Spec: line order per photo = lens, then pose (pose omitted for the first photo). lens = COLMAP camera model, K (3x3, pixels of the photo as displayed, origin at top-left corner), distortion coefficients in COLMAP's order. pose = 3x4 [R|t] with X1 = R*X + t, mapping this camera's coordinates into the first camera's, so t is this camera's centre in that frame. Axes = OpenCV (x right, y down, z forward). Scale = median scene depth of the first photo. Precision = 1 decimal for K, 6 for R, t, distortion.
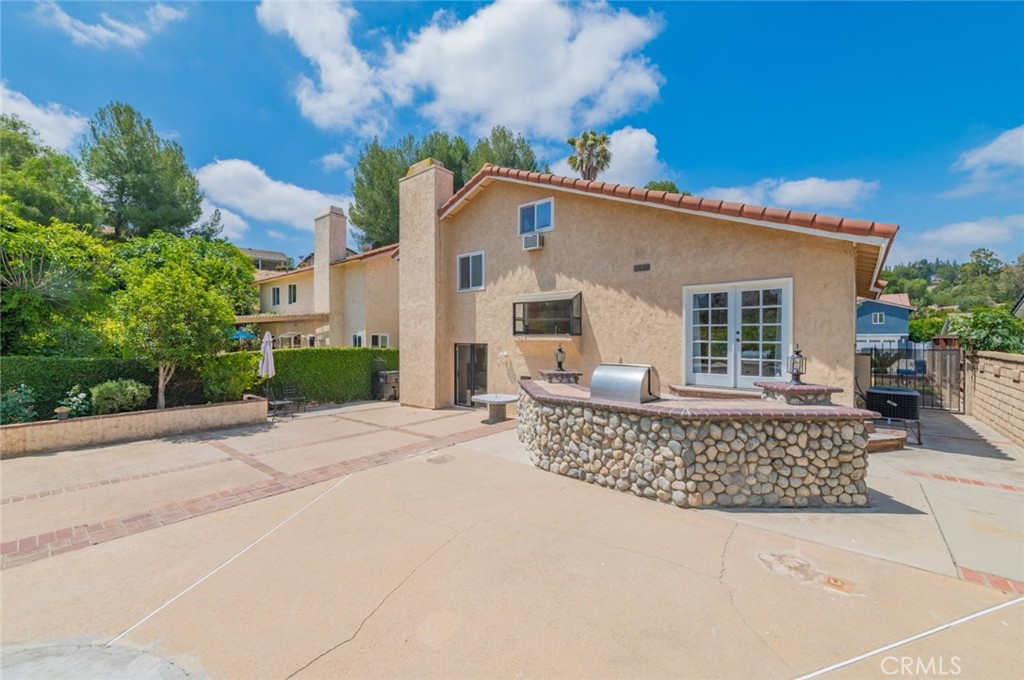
lens RADIAL K [[406.9, 0, 512.0], [0, 406.9, 340.0], [0, 0, 1]] dist [-0.000023, -0.000019]
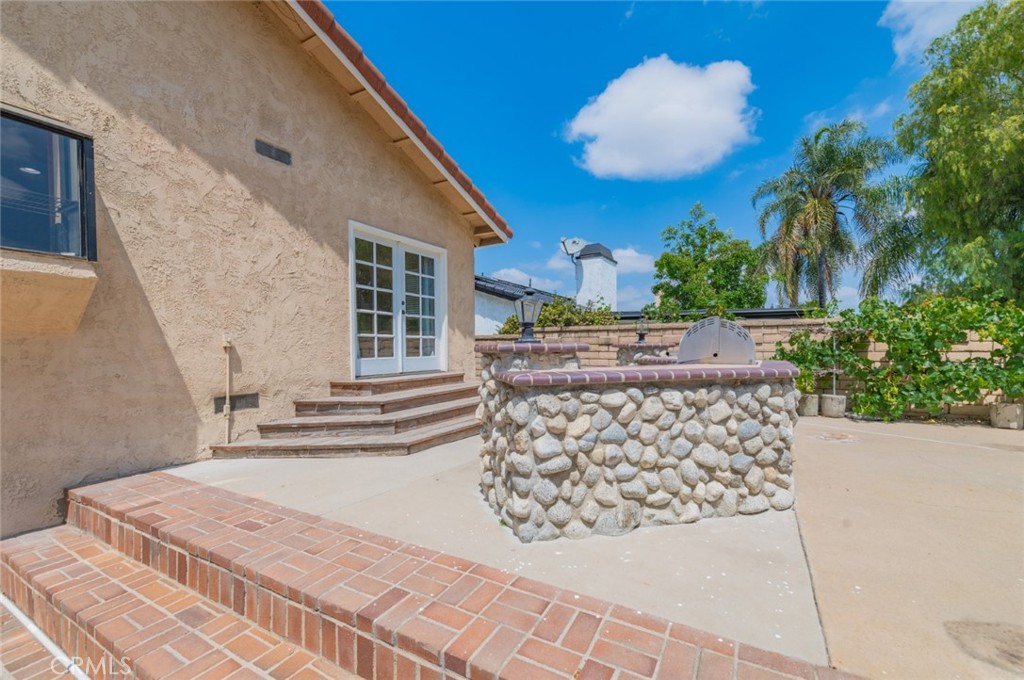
lens RADIAL K [[405.7, 0, 511.1], [0, 405.7, 352.8], [0, 0, 1]] dist [-0.000011, -0.000048]
pose [[-0.173354, -0.020735, 0.984641, -0.241200], [0.001340, 0.999772, 0.021289, 0.059558], [-0.984859, 0.005010, -0.173287, 0.896971]]
